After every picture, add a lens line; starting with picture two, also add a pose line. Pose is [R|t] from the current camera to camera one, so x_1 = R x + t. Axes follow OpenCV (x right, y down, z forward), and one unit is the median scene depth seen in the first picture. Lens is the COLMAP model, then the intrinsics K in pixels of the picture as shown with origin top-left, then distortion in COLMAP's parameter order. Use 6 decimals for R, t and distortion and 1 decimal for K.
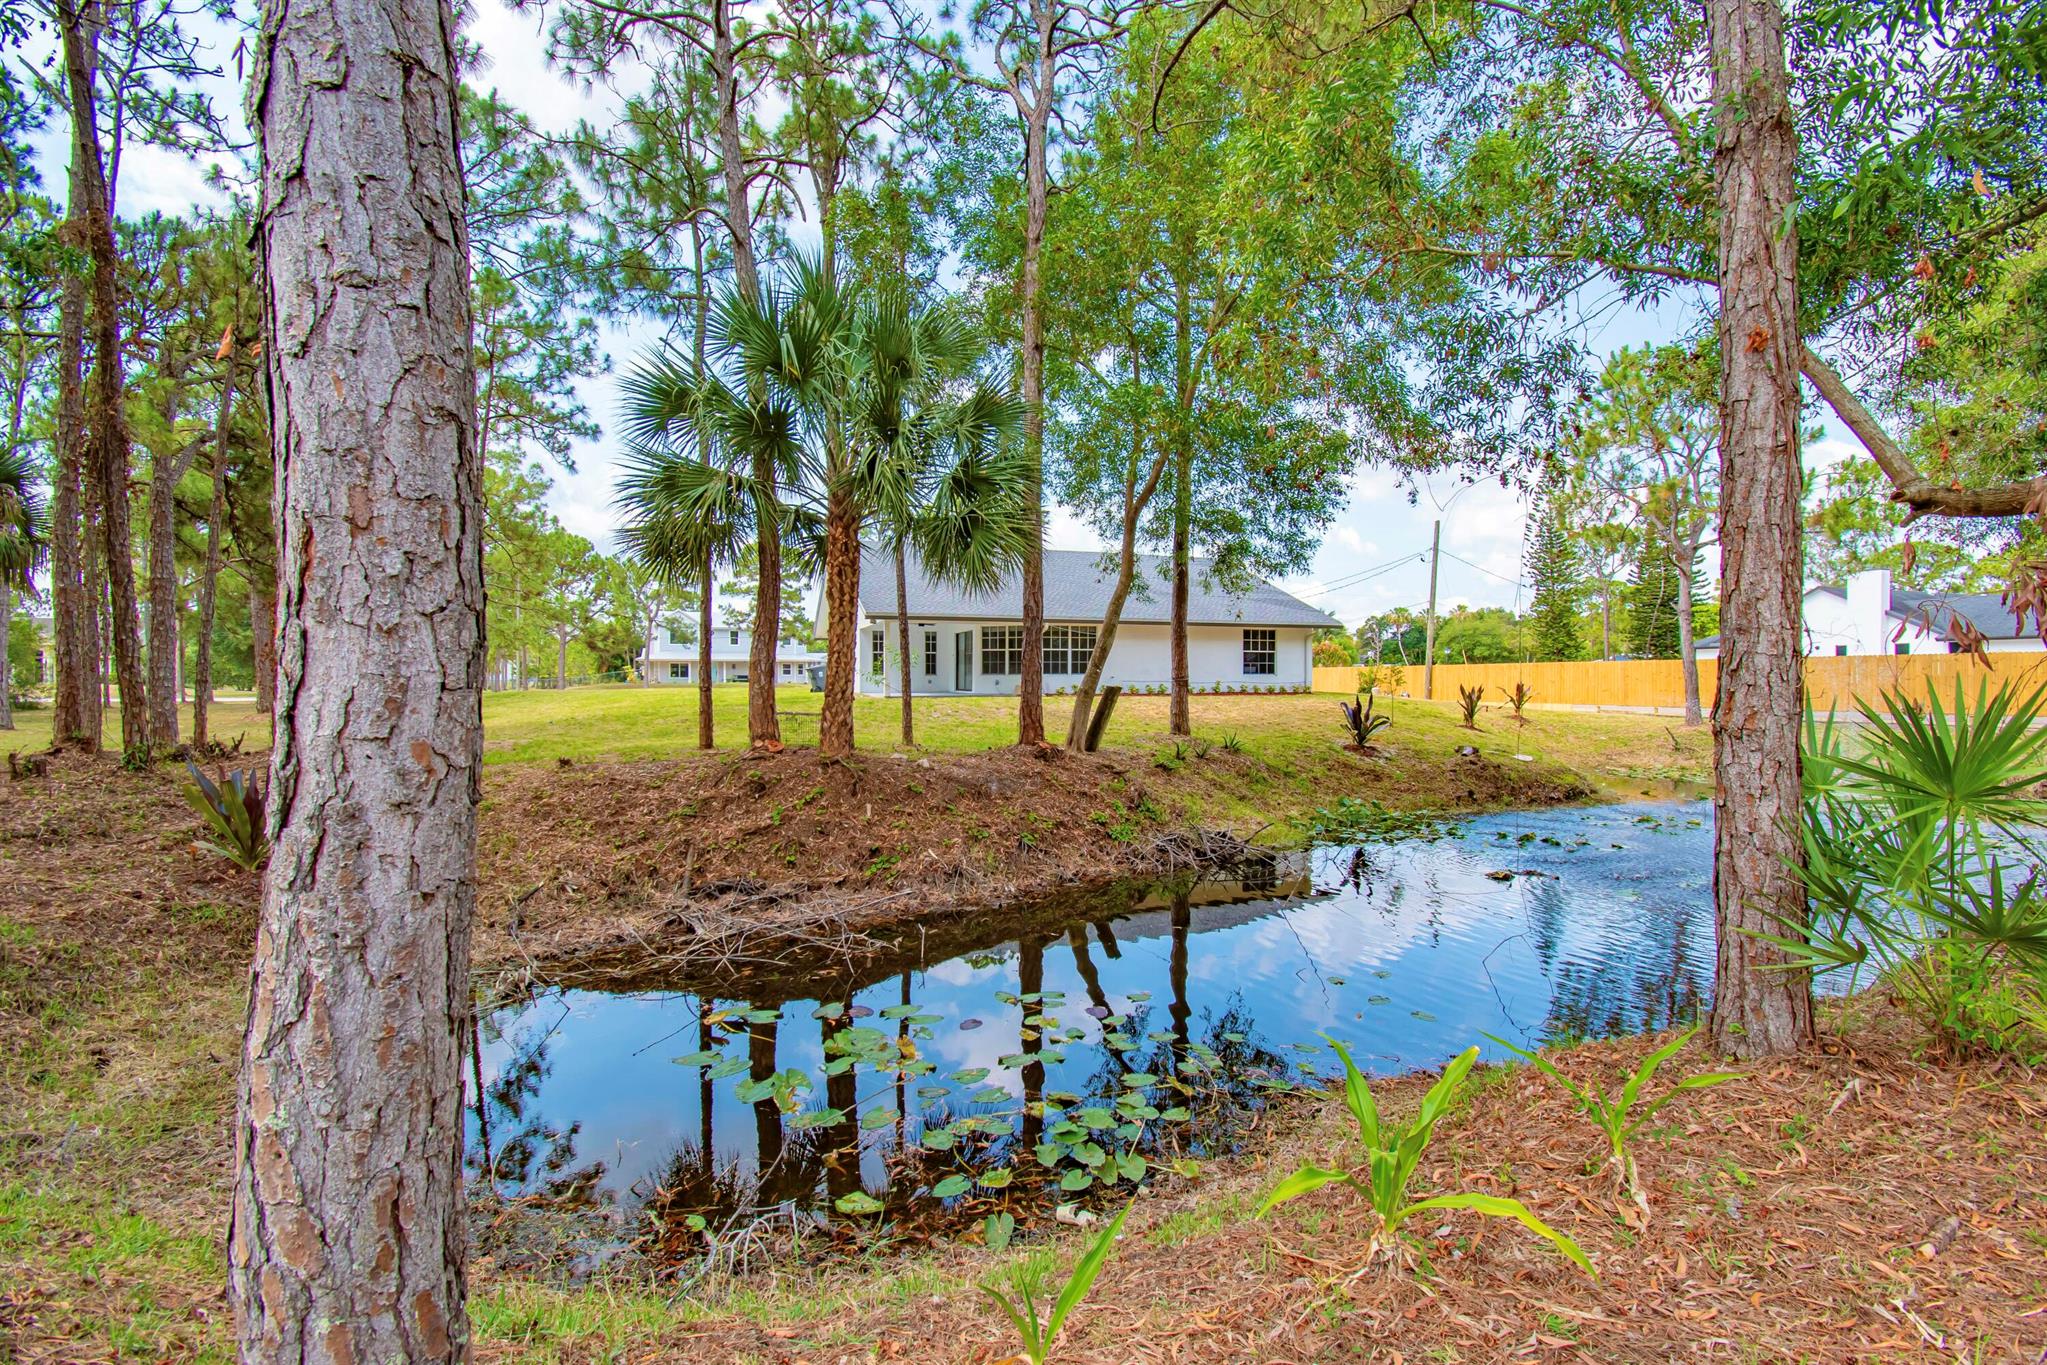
lens RADIAL K [[908.4, 0, 1025.8], [0, 908.4, 687.0], [0, 0, 1]] dist [0.014115, -0.021858]
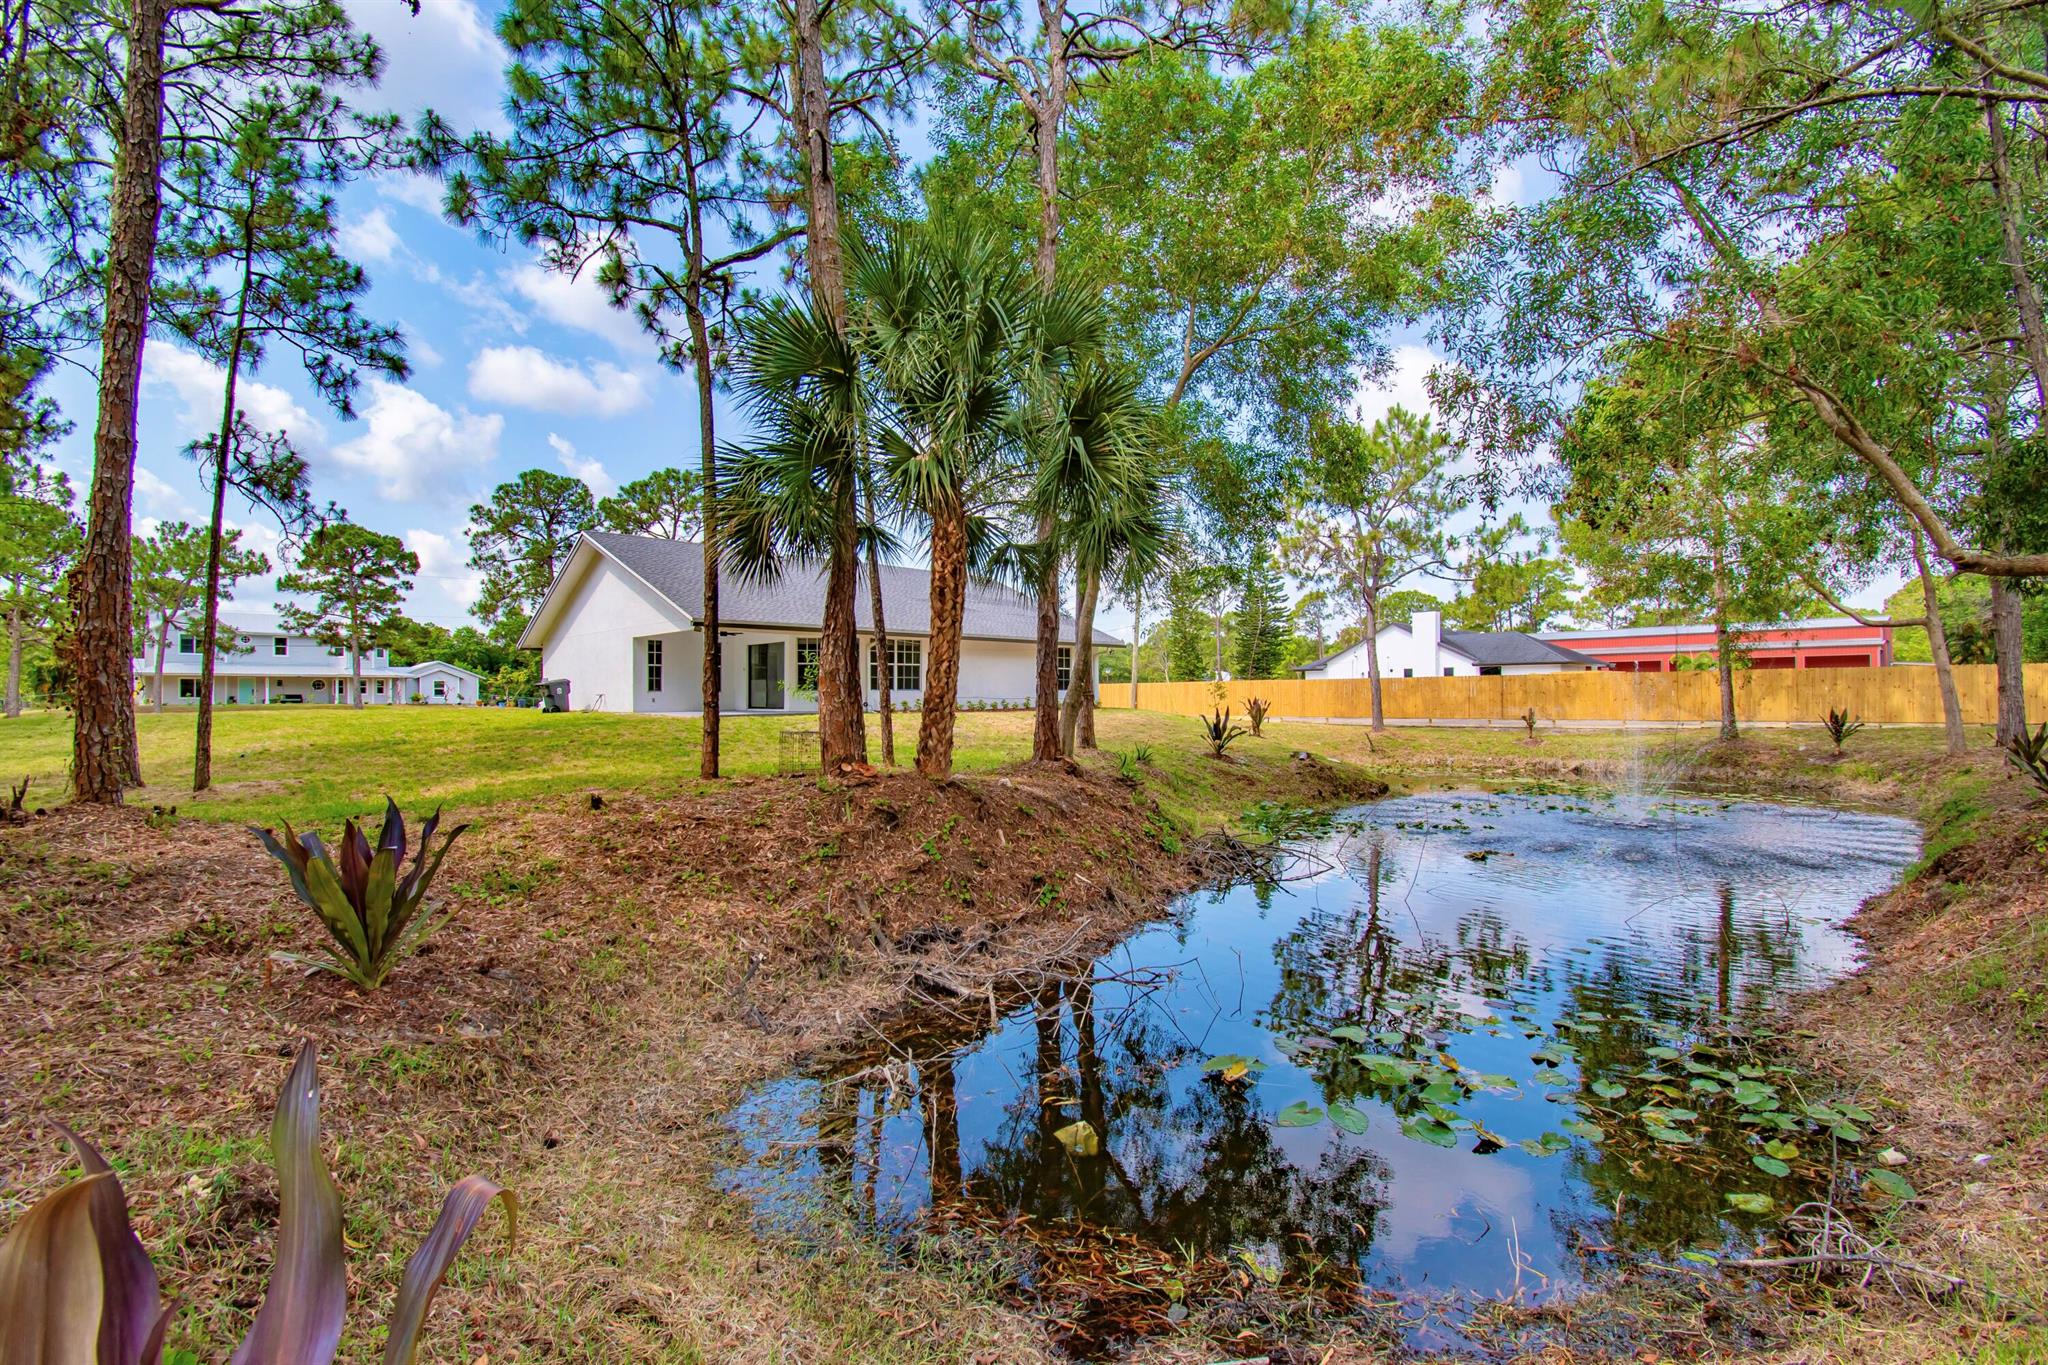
lens RADIAL K [[908.9, 0, 1026.3], [0, 908.9, 687.0], [0, 0, 1]] dist [0.014115, -0.021858]
pose [[0.905188, 0.001987, 0.425007, -0.231873], [0.006986, 0.999784, -0.019553, 0.002398], [-0.424954, 0.020668, 0.904979, 0.075456]]
